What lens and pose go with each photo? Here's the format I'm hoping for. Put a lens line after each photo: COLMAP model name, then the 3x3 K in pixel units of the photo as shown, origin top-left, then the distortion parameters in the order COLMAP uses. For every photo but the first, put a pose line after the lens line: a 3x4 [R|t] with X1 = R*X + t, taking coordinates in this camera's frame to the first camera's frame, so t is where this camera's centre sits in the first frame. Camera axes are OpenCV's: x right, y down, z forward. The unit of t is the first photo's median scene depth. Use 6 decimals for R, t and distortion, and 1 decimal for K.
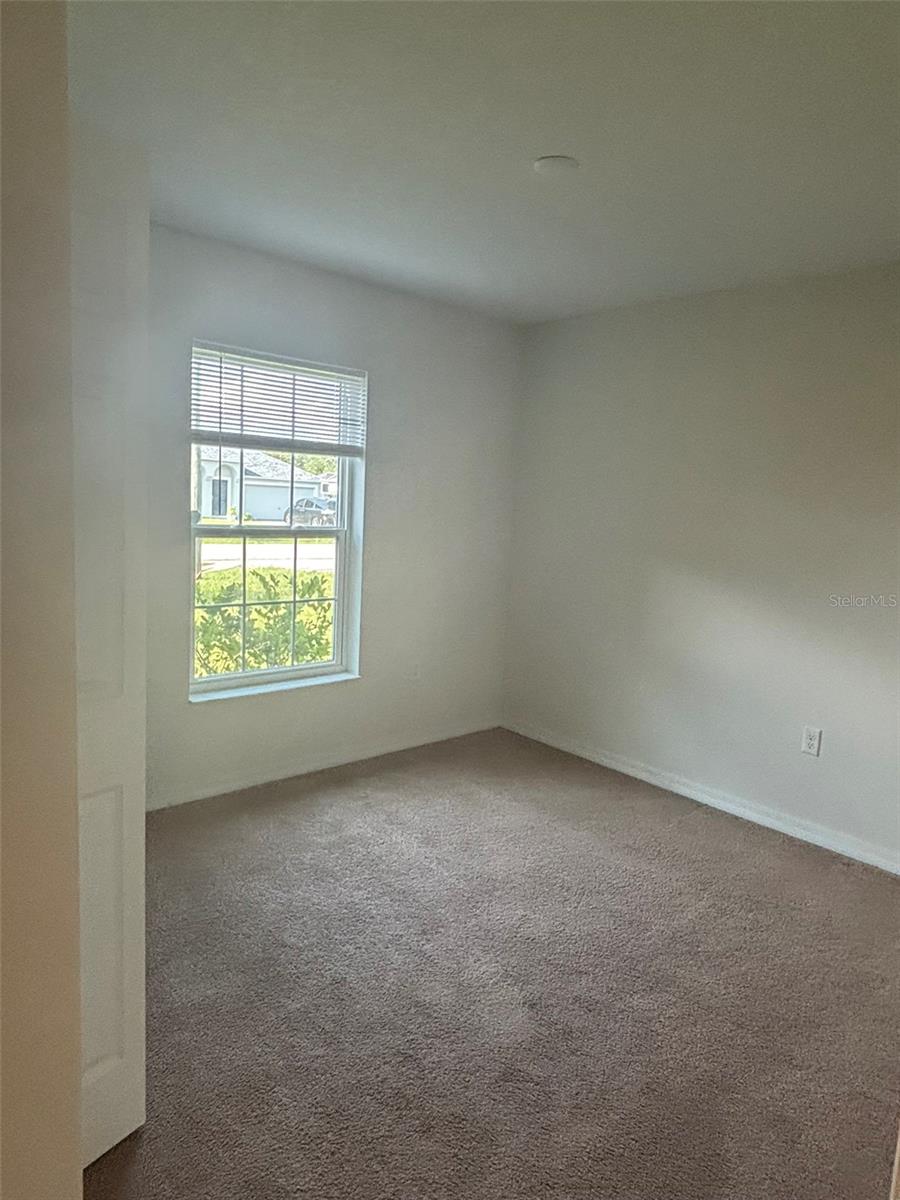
lens RADIAL K [[756.5, 0, 450.0], [0, 756.5, 600.0], [0, 0, 1]] dist [0.002408, -0.000229]
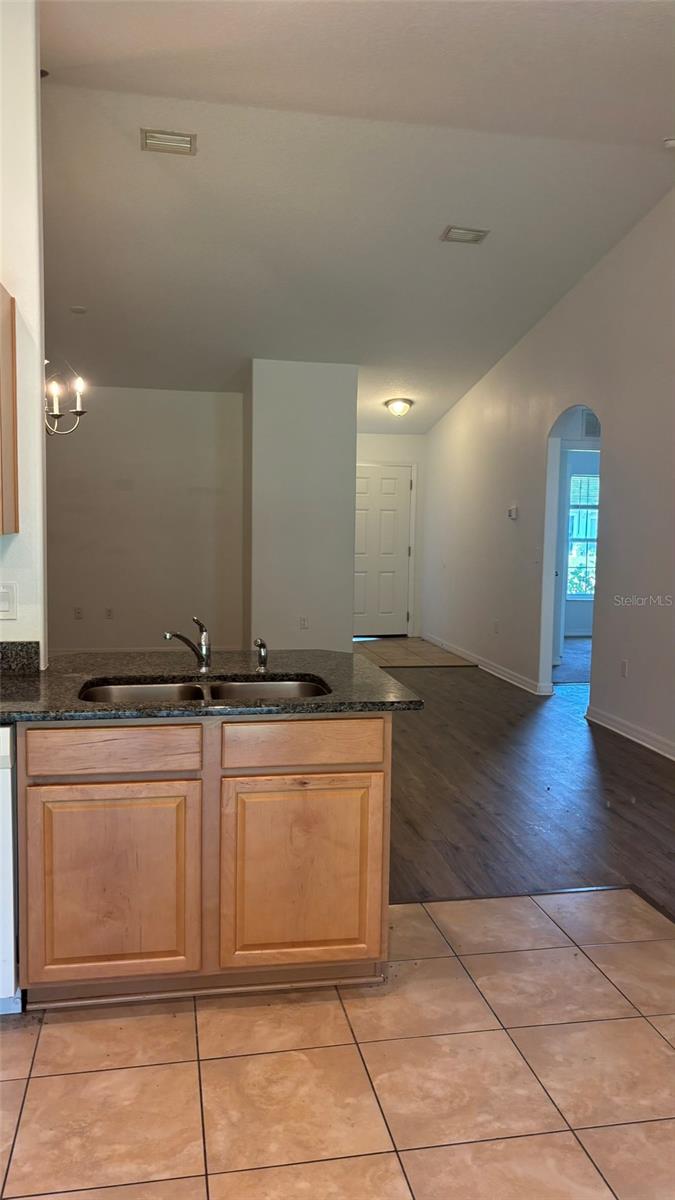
lens RADIAL K [[900.4, 0, 337.5], [0, 900.4, 600.0], [0, 0, 1]] dist [-0.044585, -0.000410]
pose [[0.857013, 0.012159, -0.515152, 0.633004], [-0.044131, 0.997780, -0.049867, 0.327525], [0.513402, 0.065471, 0.855647, -2.245311]]
